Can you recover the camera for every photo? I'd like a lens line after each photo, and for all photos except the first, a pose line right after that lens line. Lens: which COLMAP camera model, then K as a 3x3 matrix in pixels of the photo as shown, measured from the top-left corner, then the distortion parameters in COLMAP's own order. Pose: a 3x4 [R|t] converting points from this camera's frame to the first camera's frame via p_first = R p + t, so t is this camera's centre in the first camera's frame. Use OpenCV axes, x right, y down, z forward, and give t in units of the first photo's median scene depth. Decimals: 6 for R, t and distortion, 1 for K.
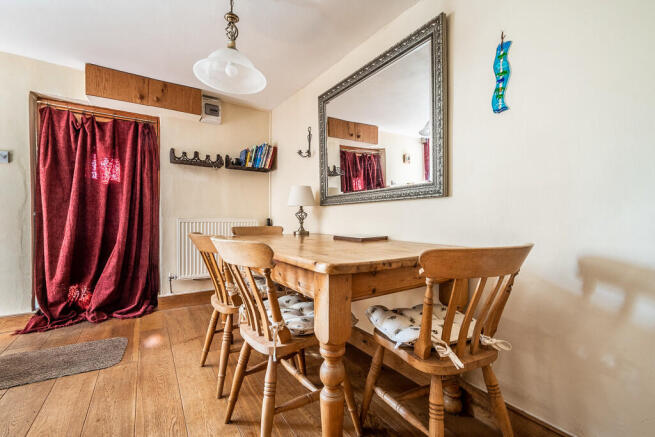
lens RADIAL K [[300.3, 0, 329.7], [0, 300.3, 218.1], [0, 0, 1]] dist [0.005772, -0.000689]
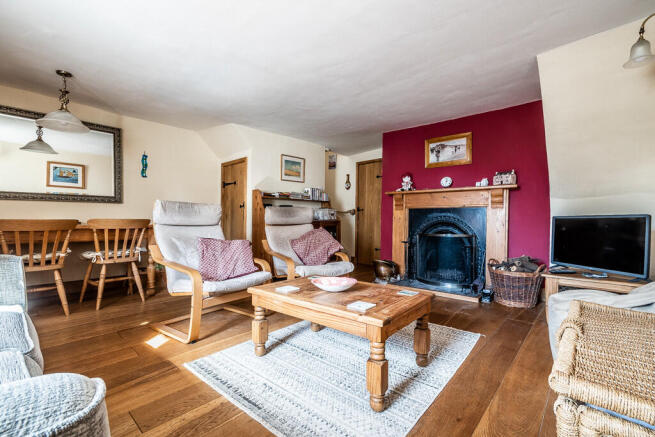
lens RADIAL K [[300.3, 0, 328.0], [0, 300.3, 218.9], [0, 0, 1]] dist [0.005772, -0.000689]
pose [[-0.299536, -0.007334, 0.954057, -2.909492], [0.000139, 0.999970, 0.007730, 0.046770], [-0.954085, 0.002448, -0.299526, 0.141610]]
